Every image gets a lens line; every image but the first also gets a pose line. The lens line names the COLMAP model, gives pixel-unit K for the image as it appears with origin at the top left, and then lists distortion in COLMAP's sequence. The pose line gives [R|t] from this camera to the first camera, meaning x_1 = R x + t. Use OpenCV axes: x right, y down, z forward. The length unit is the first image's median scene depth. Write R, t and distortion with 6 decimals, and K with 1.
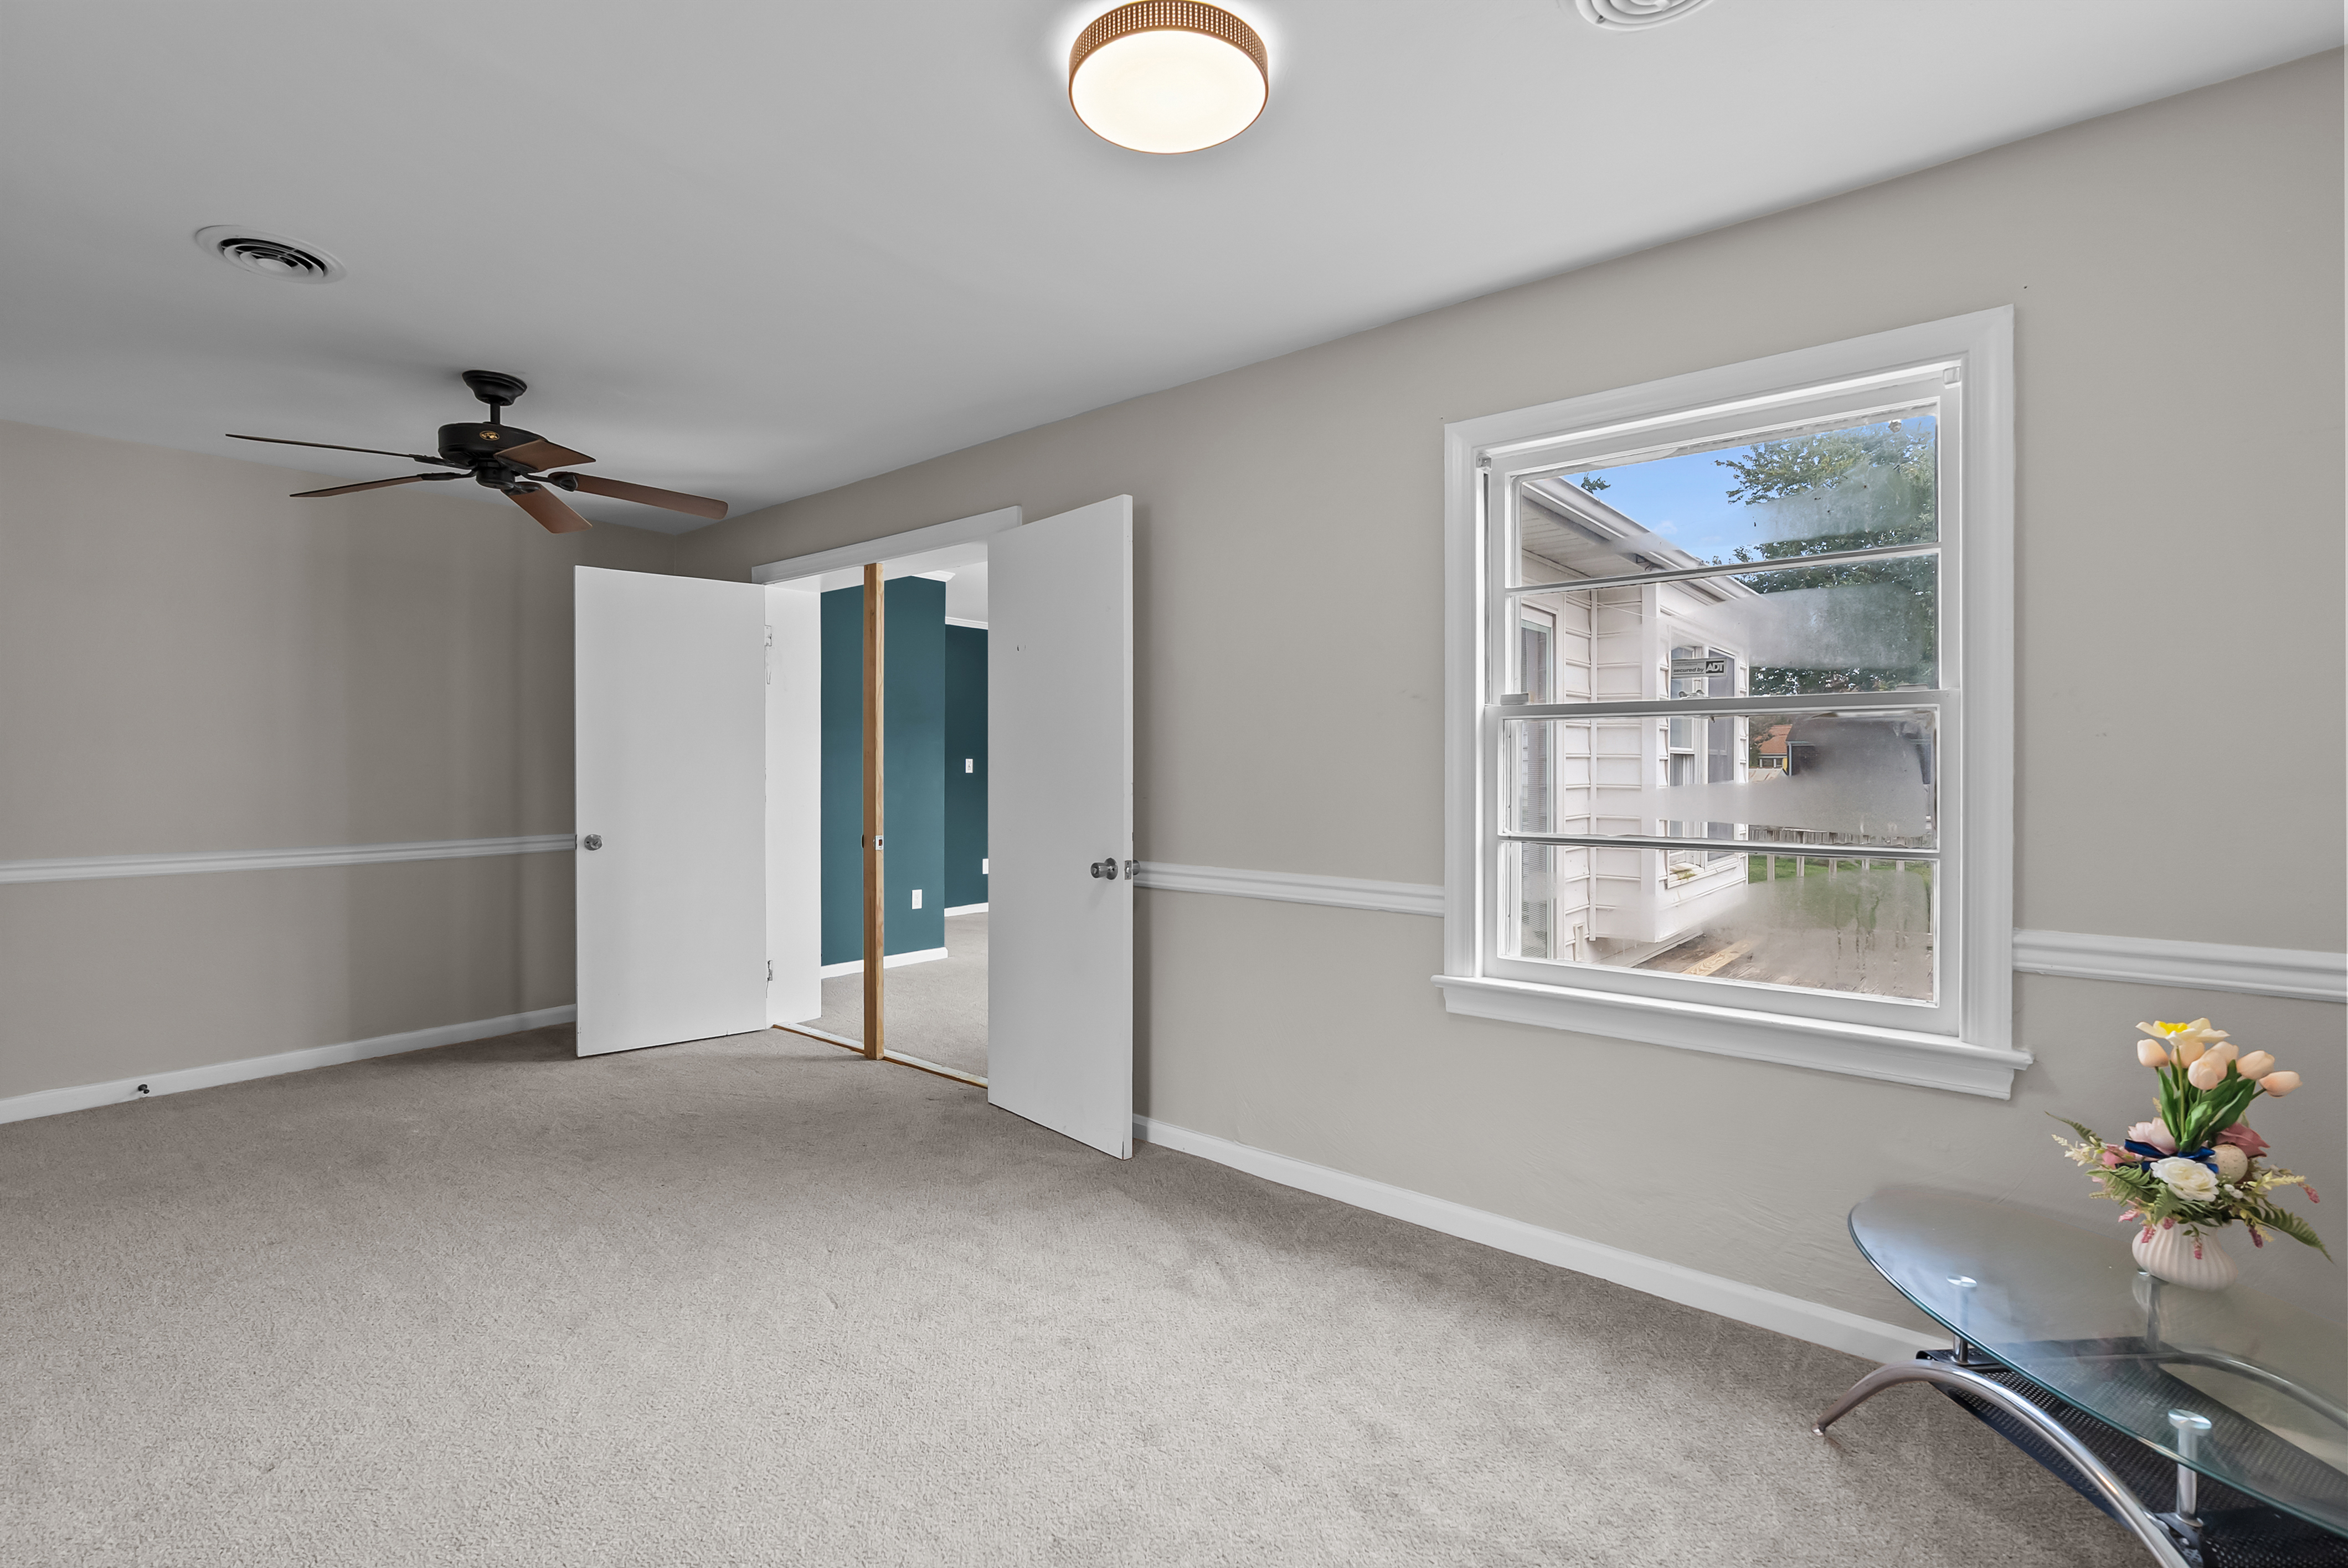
lens RADIAL K [[1072.5, 0, 1170.8], [0, 1072.5, 773.4], [0, 0, 1]] dist [-0.003835, -0.000632]
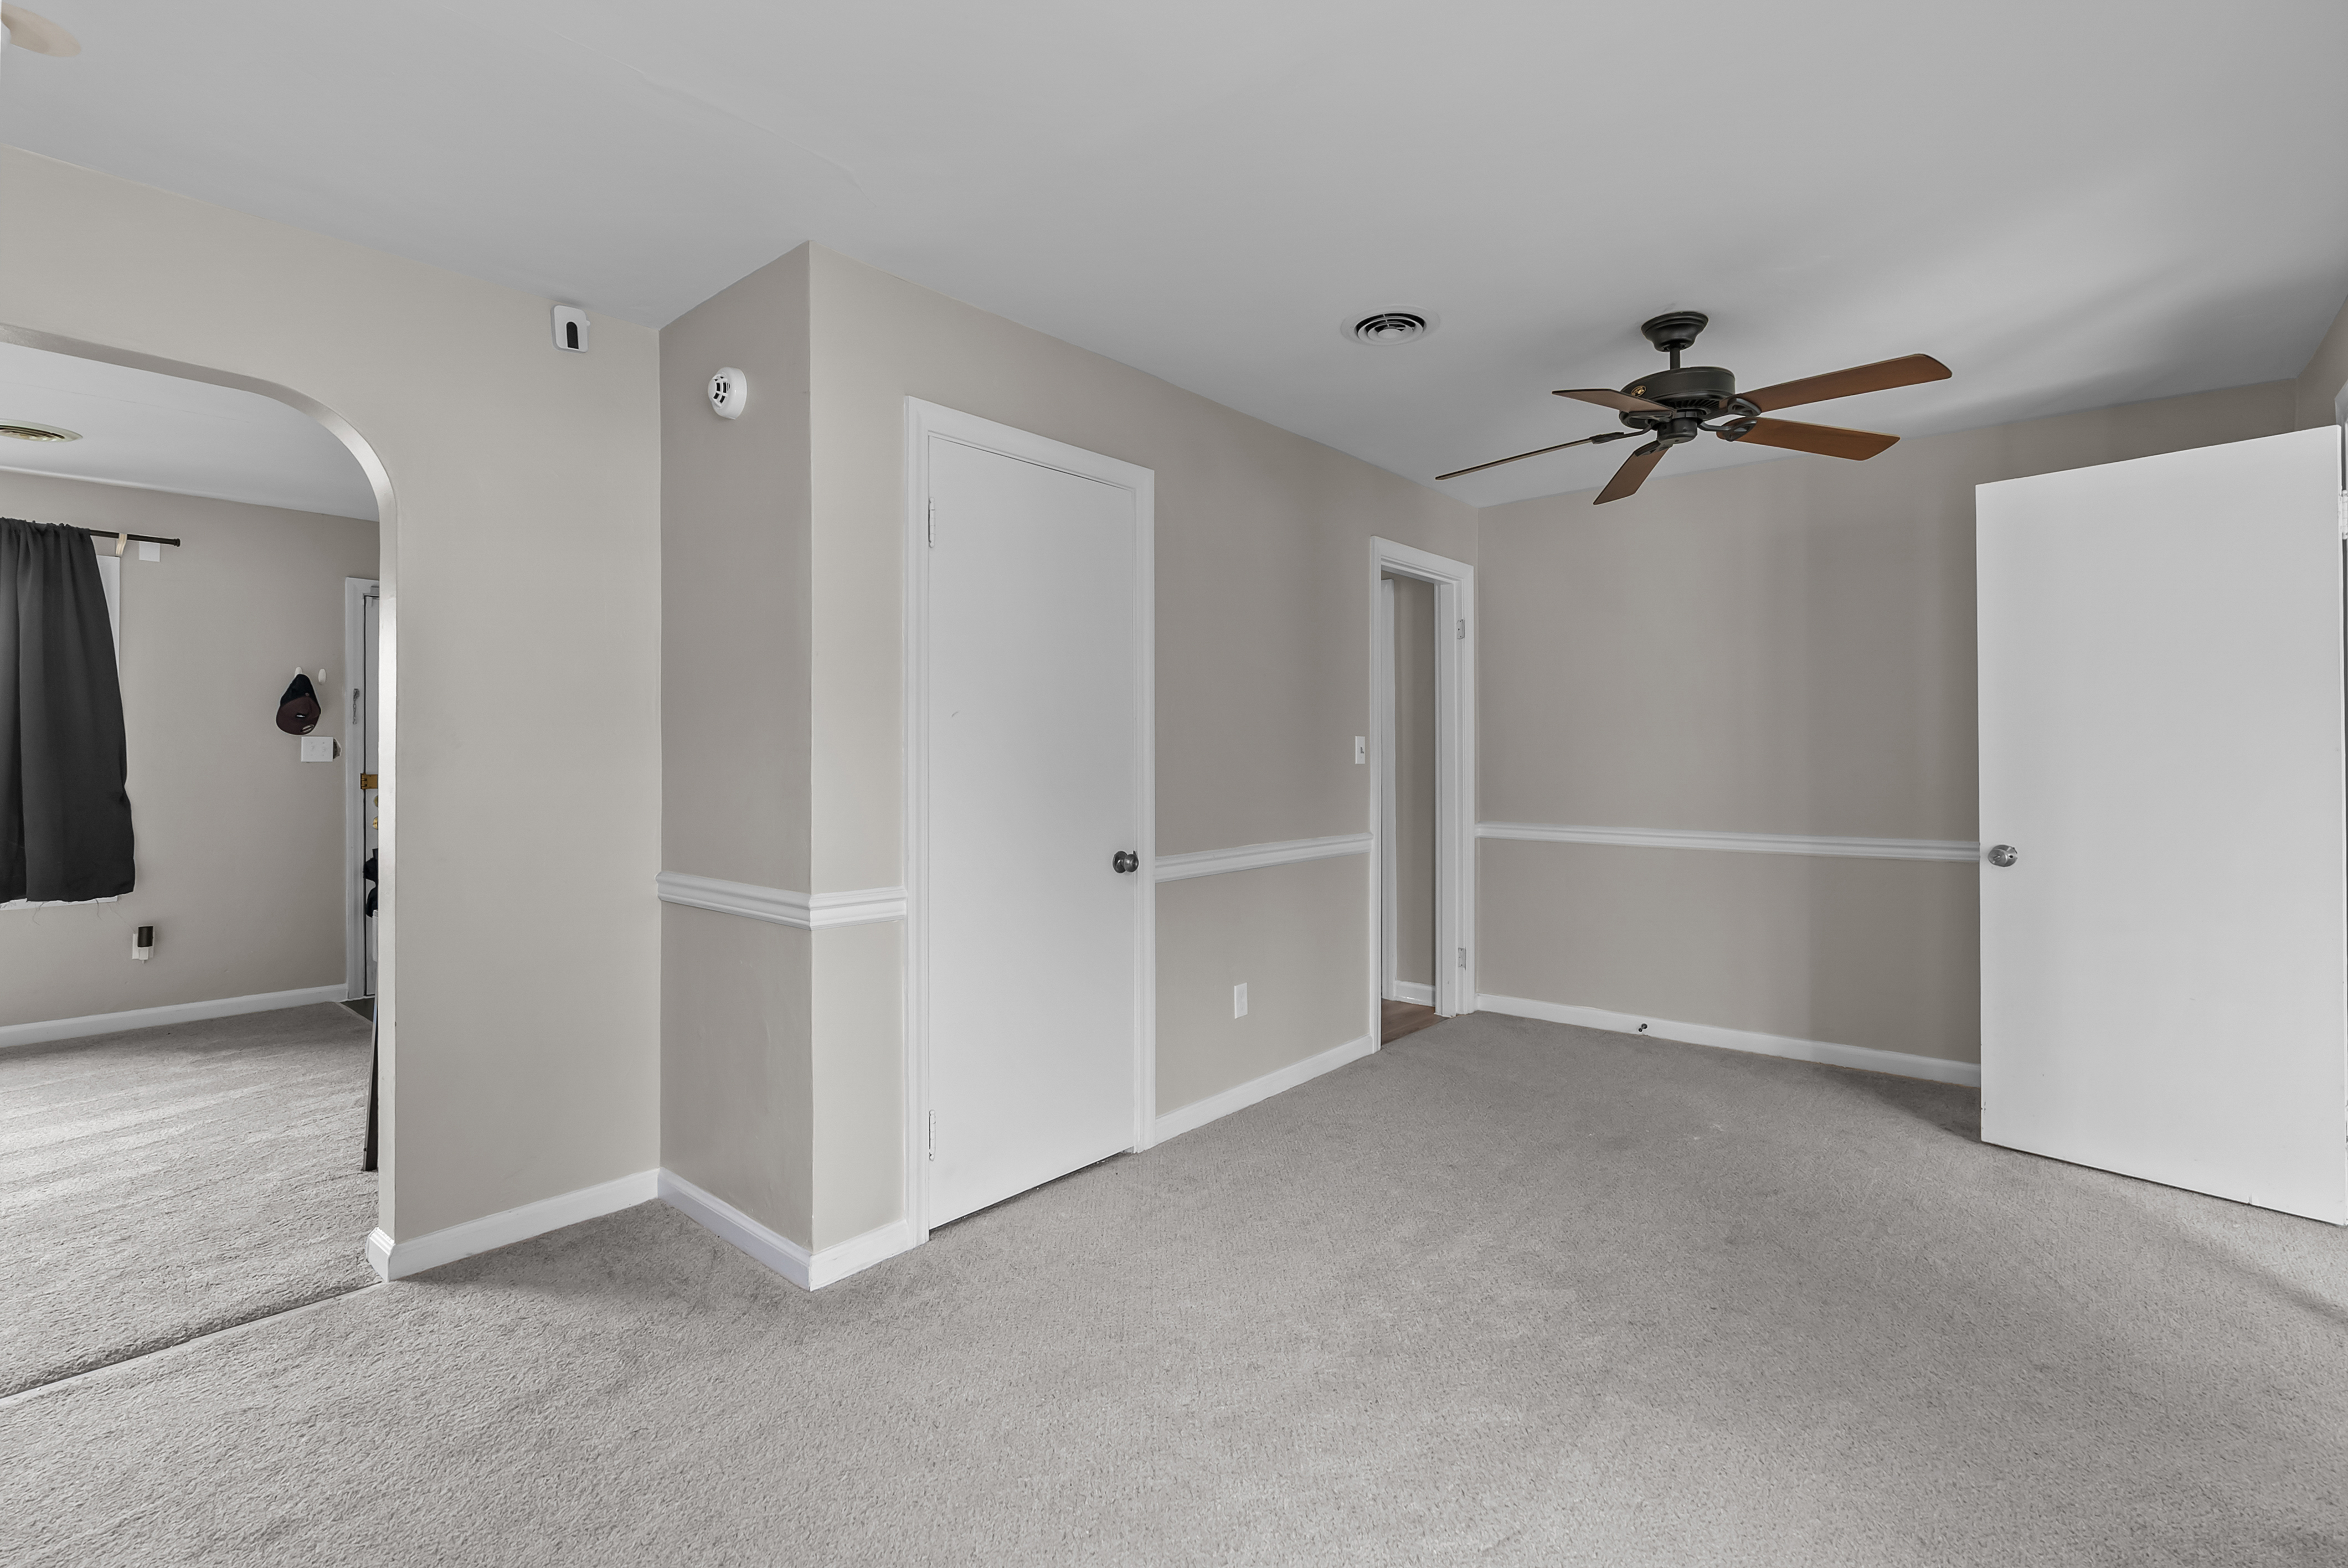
lens RADIAL K [[1078.0, 0, 1172.1], [0, 1078.0, 749.6], [0, 0, 1]] dist [-0.001725, -0.000276]
pose [[-0.022882, -0.003445, -0.999732, 0.215154], [-0.003423, 0.999988, -0.003368, -0.003952], [0.999732, 0.003345, -0.022893, 0.462151]]
